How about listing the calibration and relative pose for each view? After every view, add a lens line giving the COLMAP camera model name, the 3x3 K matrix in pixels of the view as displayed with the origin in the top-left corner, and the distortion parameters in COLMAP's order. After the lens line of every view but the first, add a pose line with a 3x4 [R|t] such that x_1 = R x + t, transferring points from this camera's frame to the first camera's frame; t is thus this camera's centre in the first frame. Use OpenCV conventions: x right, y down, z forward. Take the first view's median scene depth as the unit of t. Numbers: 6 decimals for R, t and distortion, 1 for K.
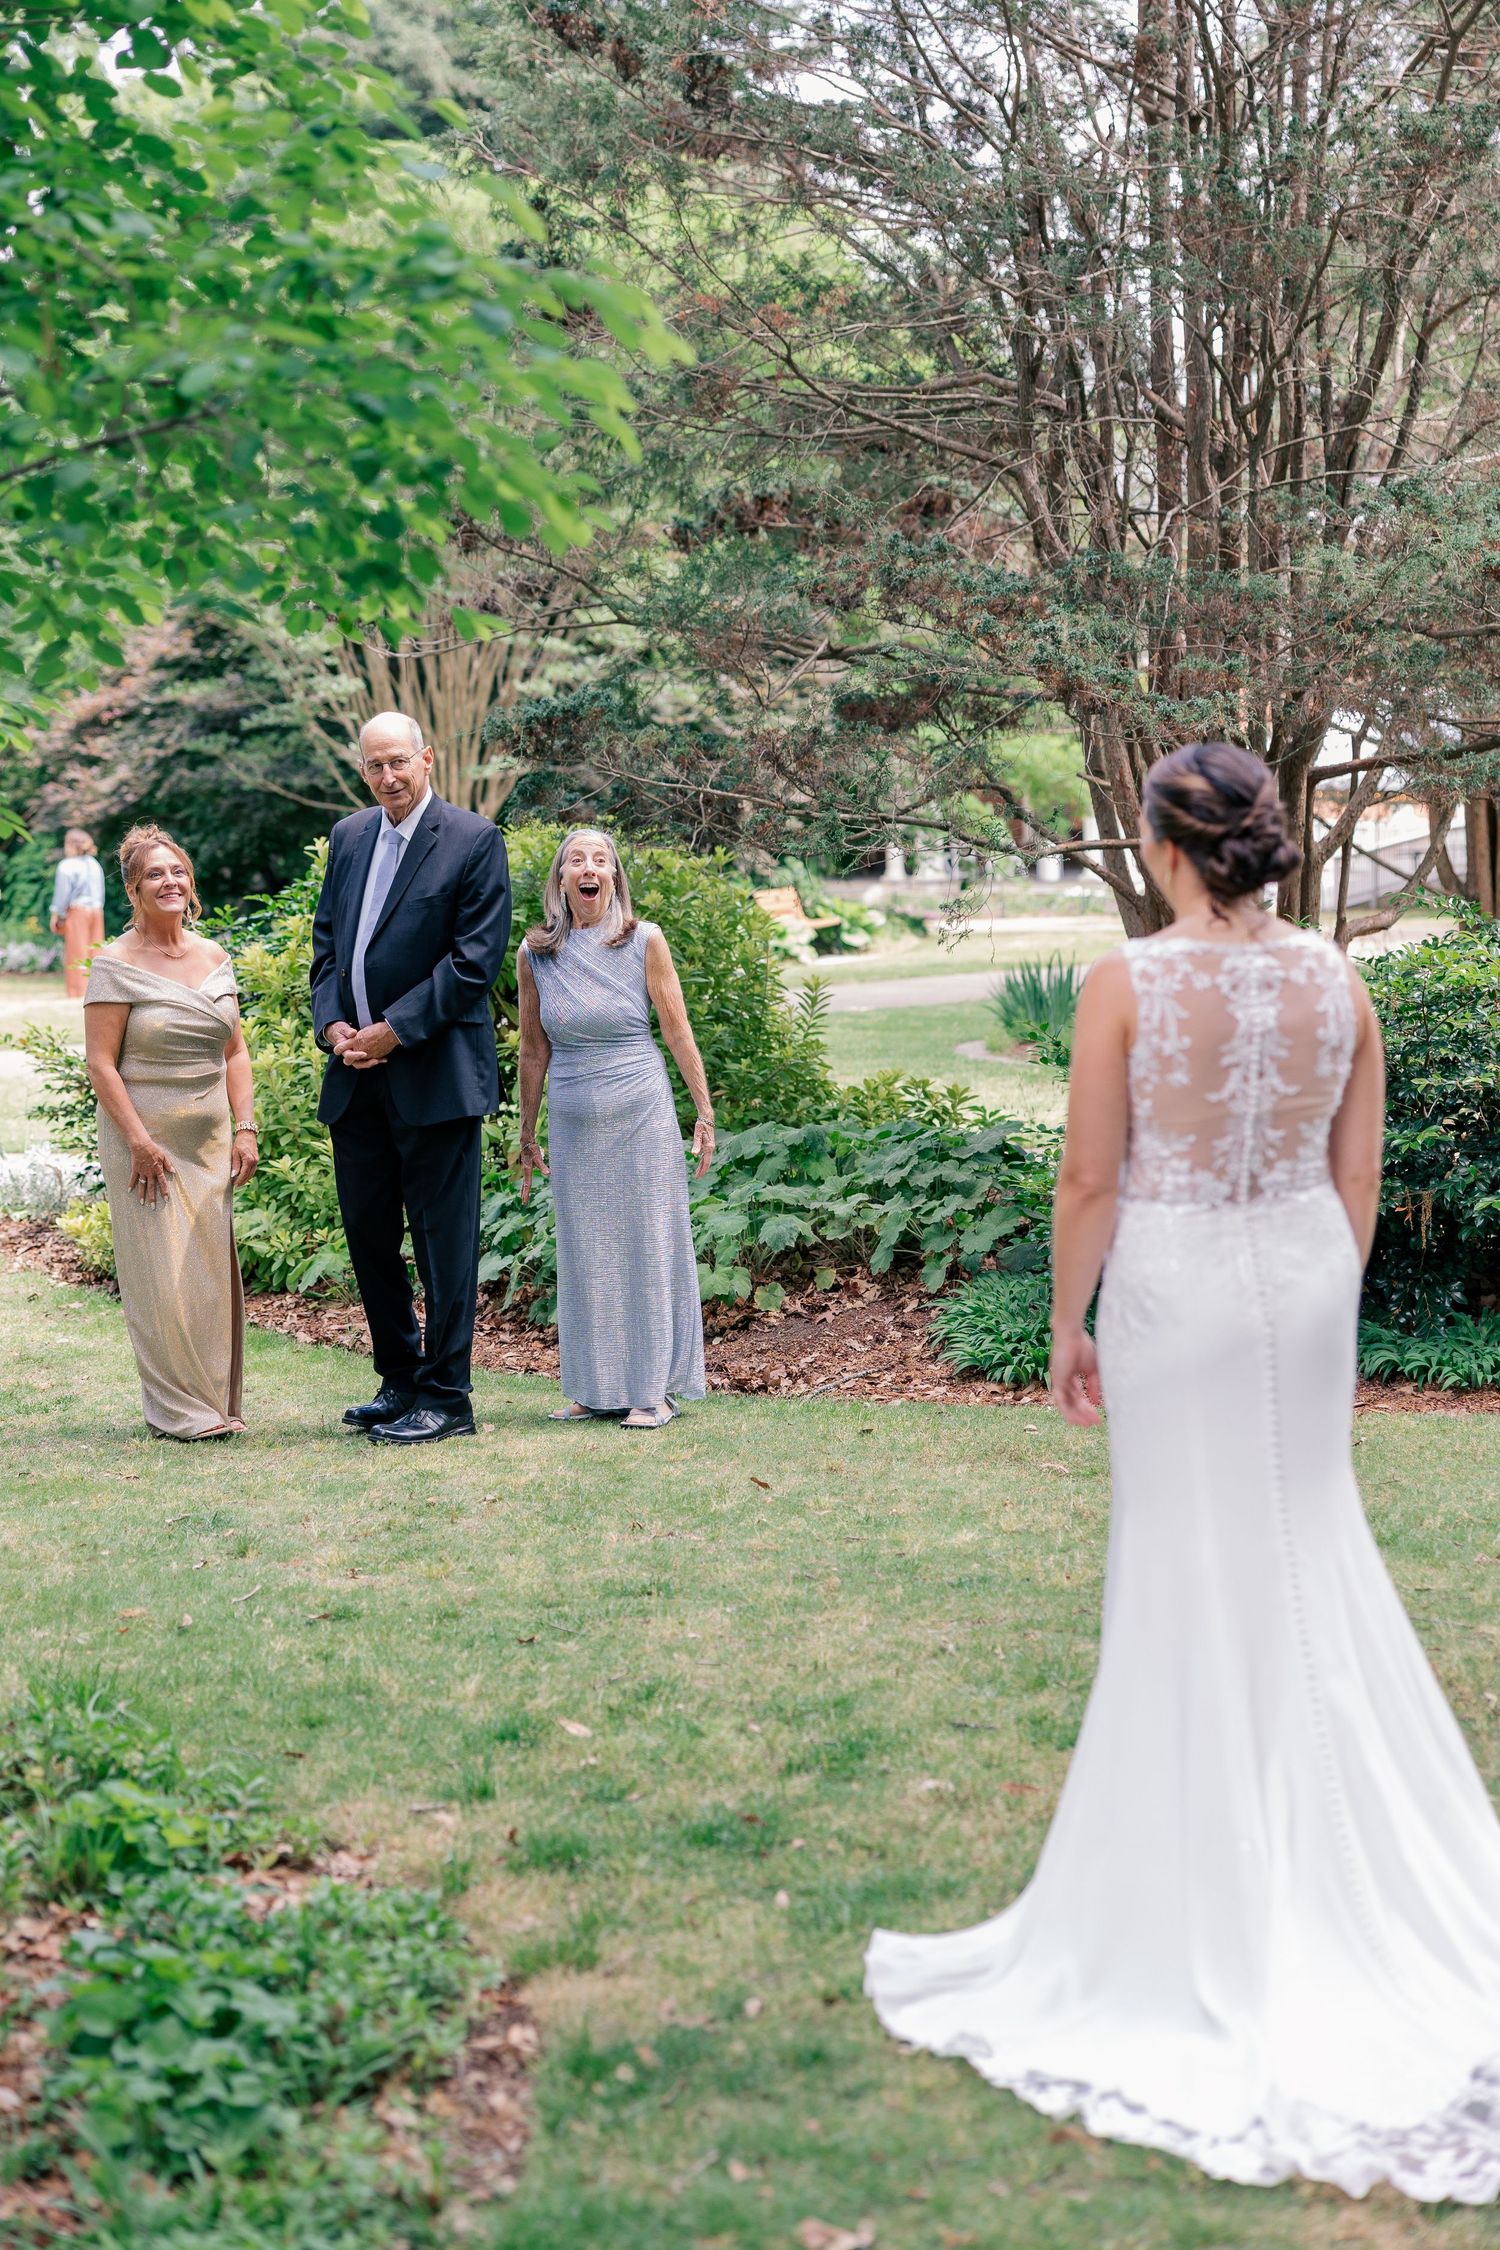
lens RADIAL K [[3885.4, 0, 750.0], [0, 3885.4, 1125.0], [0, 0, 1]] dist [0.000609, 0.074049]
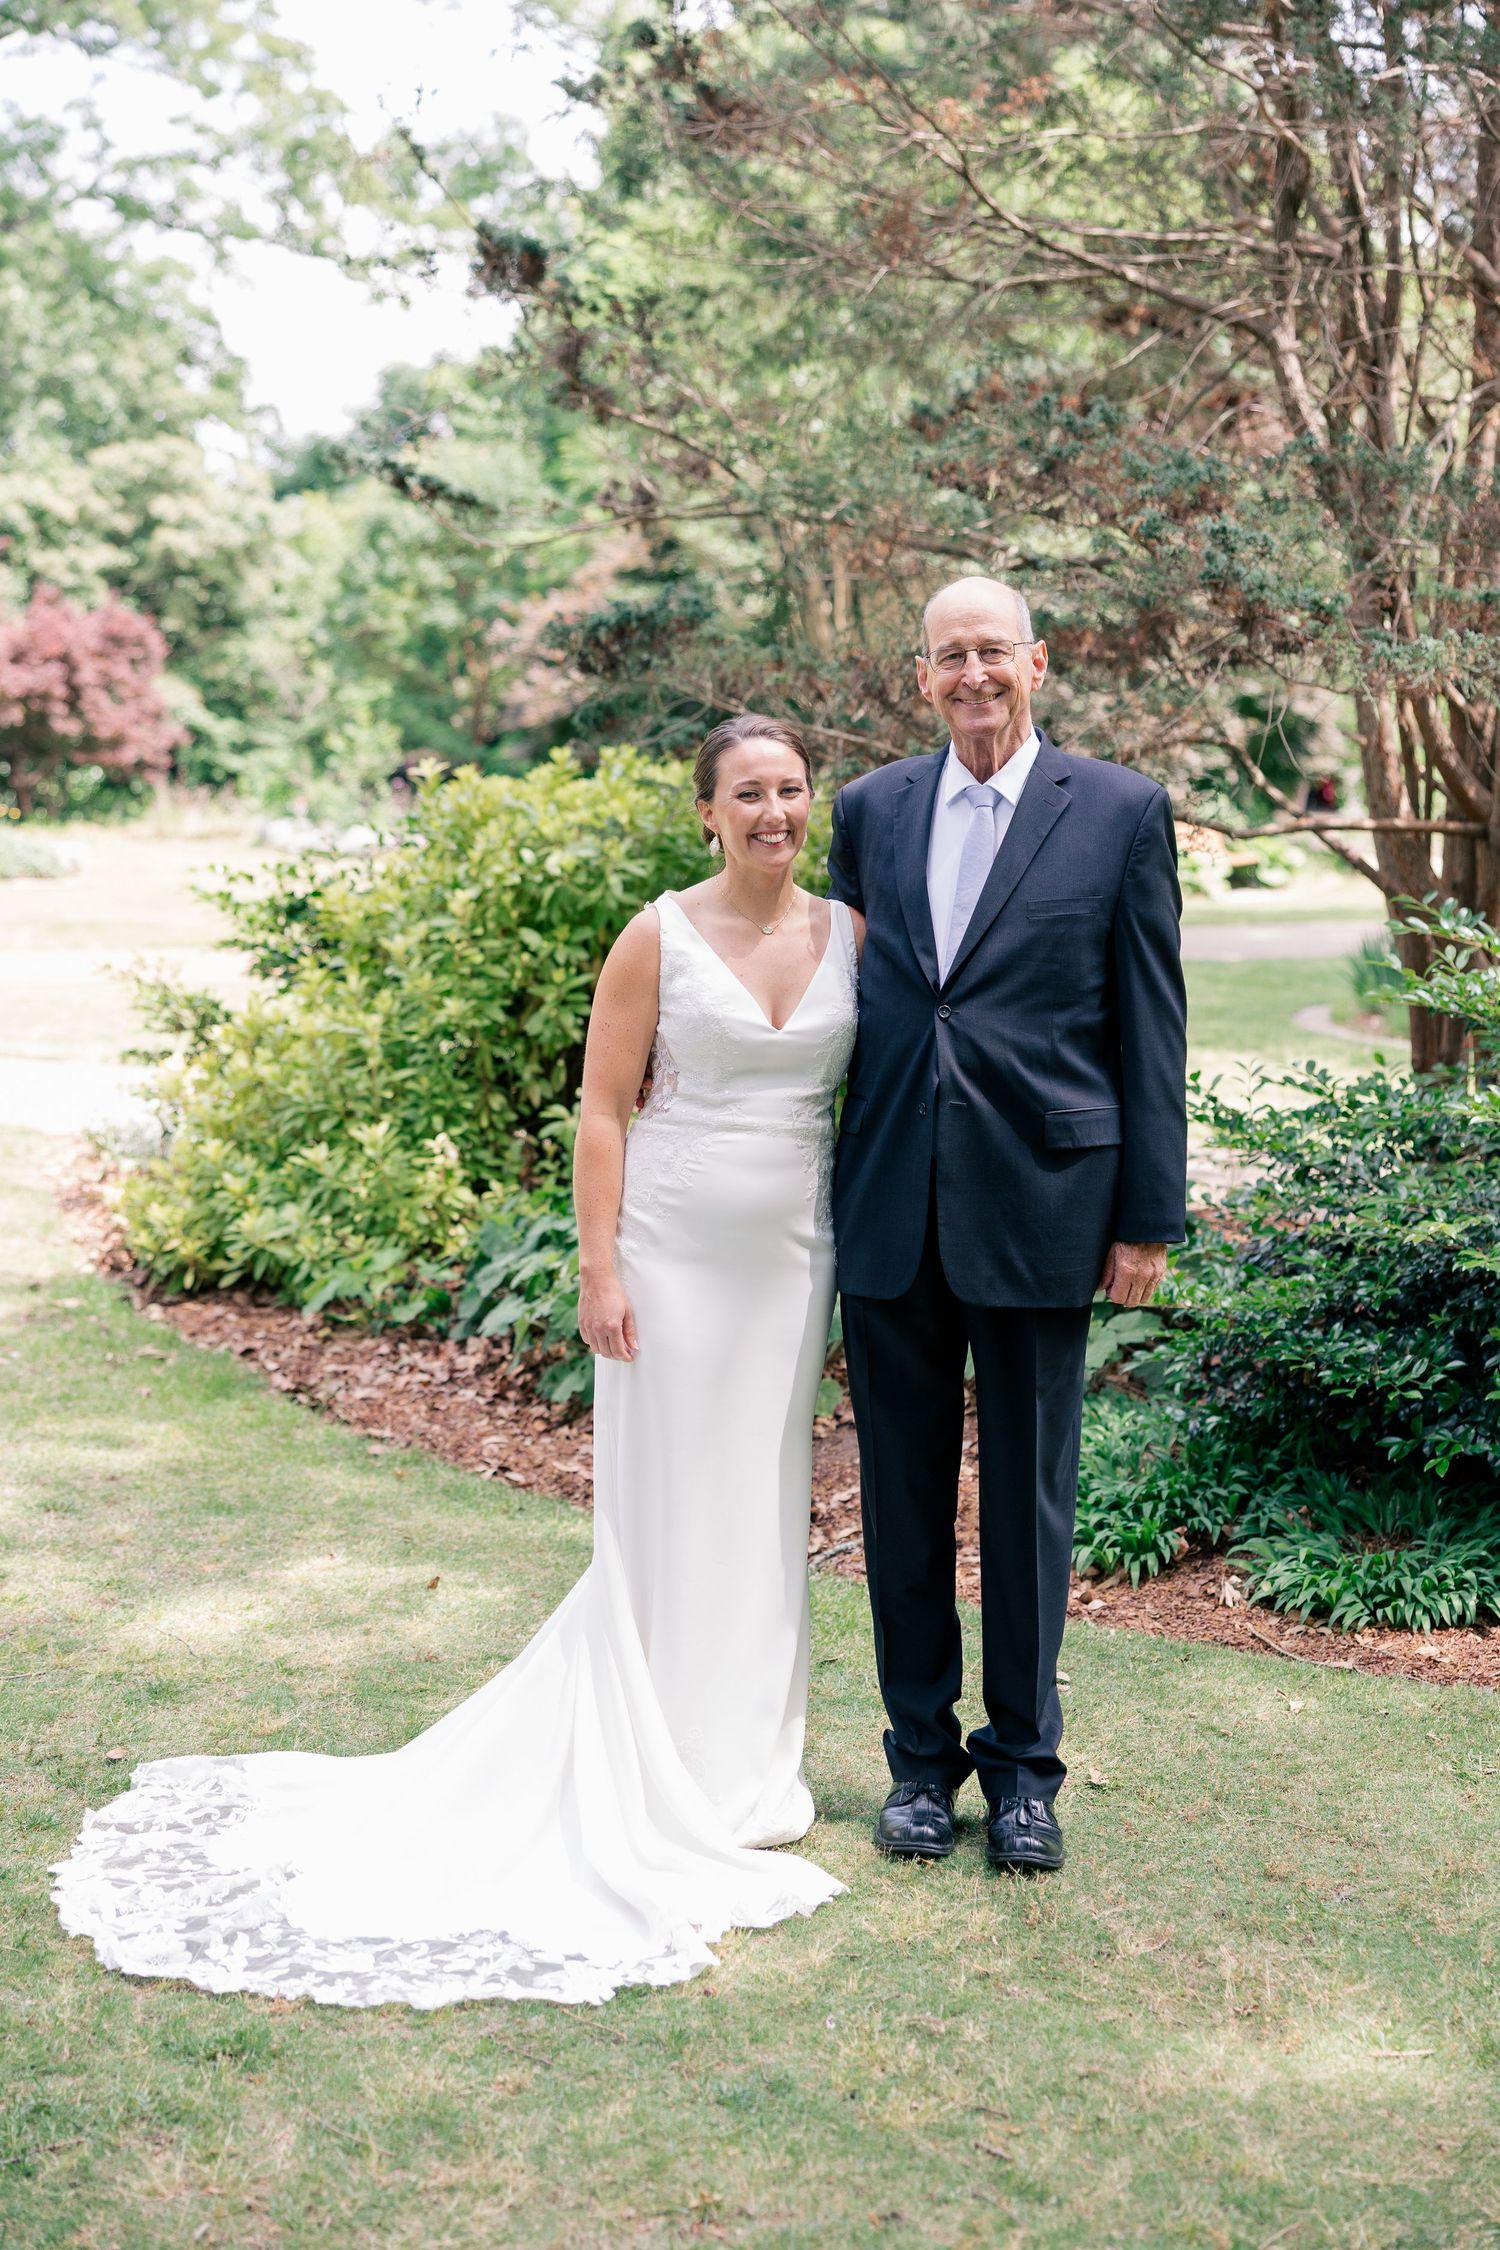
lens RADIAL K [[3296.8, 0, 758.8], [0, 3296.8, 1184.2], [0, 0, 1]] dist [0.001753, 0.127149]
pose [[0.985994, 0.075269, -0.148832, 0.077769], [-0.066571, 0.995817, 0.062589, -0.033815], [0.152921, -0.051804, 0.986880, 0.320304]]
